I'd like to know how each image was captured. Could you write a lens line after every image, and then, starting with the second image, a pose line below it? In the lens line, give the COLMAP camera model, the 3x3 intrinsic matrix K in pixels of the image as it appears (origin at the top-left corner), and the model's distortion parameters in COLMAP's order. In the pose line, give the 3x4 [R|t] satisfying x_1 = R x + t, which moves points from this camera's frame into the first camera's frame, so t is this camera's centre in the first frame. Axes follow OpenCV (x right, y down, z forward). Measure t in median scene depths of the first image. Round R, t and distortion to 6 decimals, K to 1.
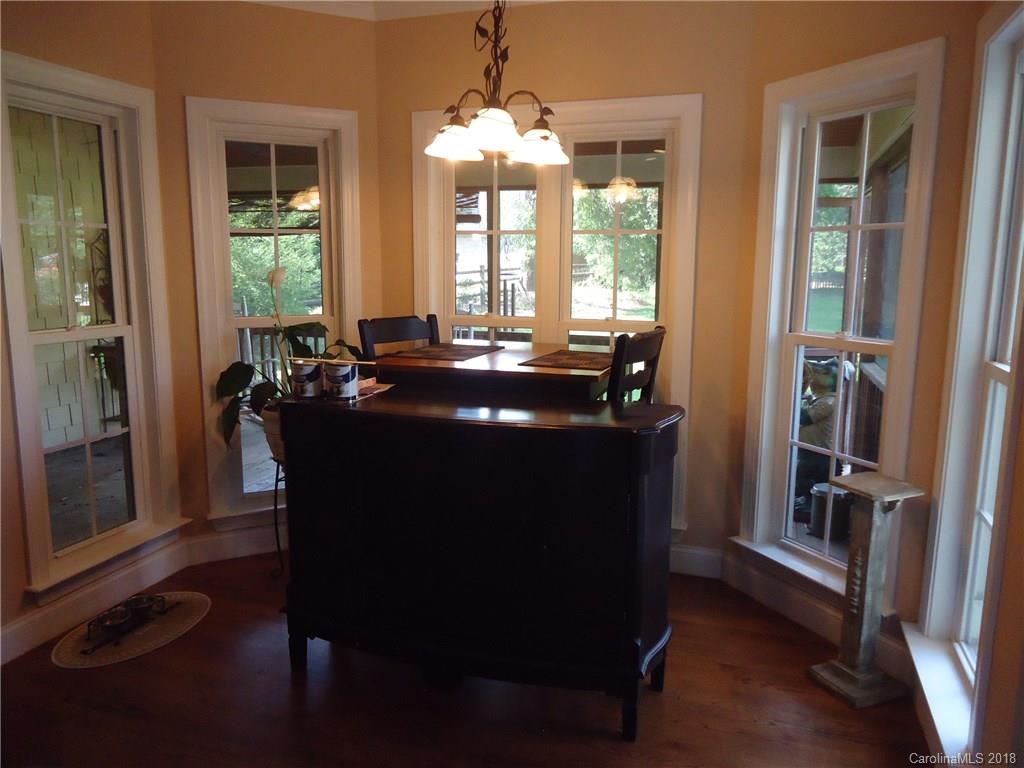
lens RADIAL K [[745.4, 0, 512.9], [0, 745.4, 383.3], [0, 0, 1]] dist [-0.003659, -0.000375]
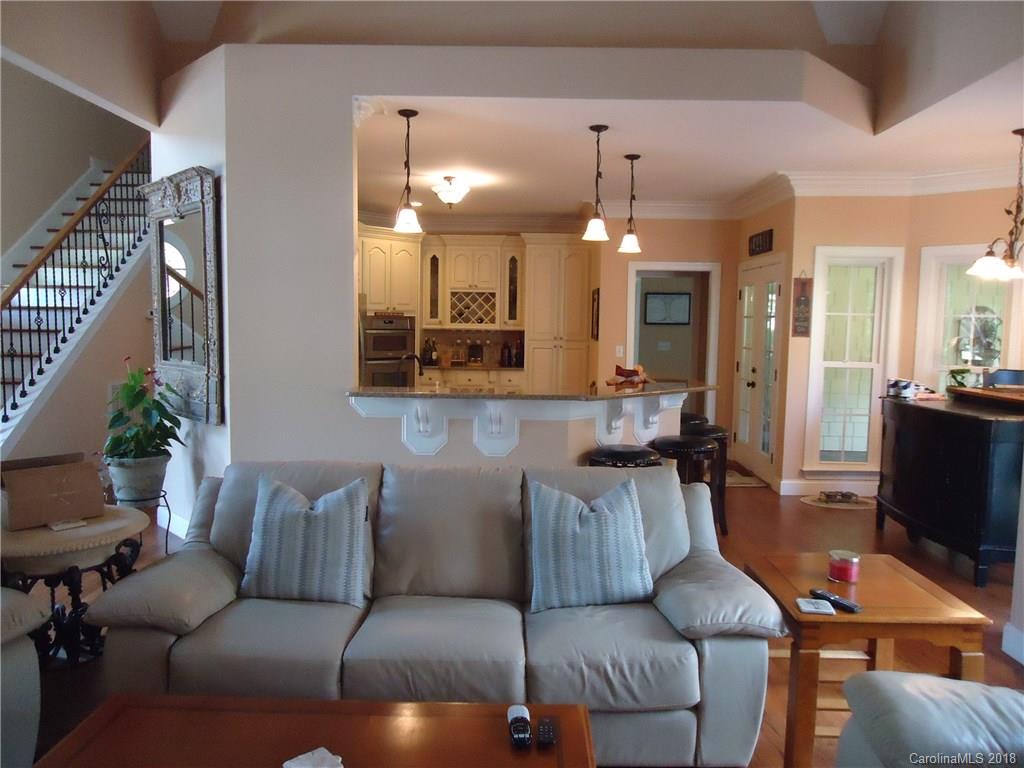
lens RADIAL K [[745.4, 0, 512.4], [0, 745.4, 385.0], [0, 0, 1]] dist [-0.003659, -0.000375]
pose [[0.300886, 0.080653, -0.950243, 1.152468], [-0.164420, 0.985884, 0.031616, 0.081562], [0.939379, 0.146726, 0.309900, -0.563456]]
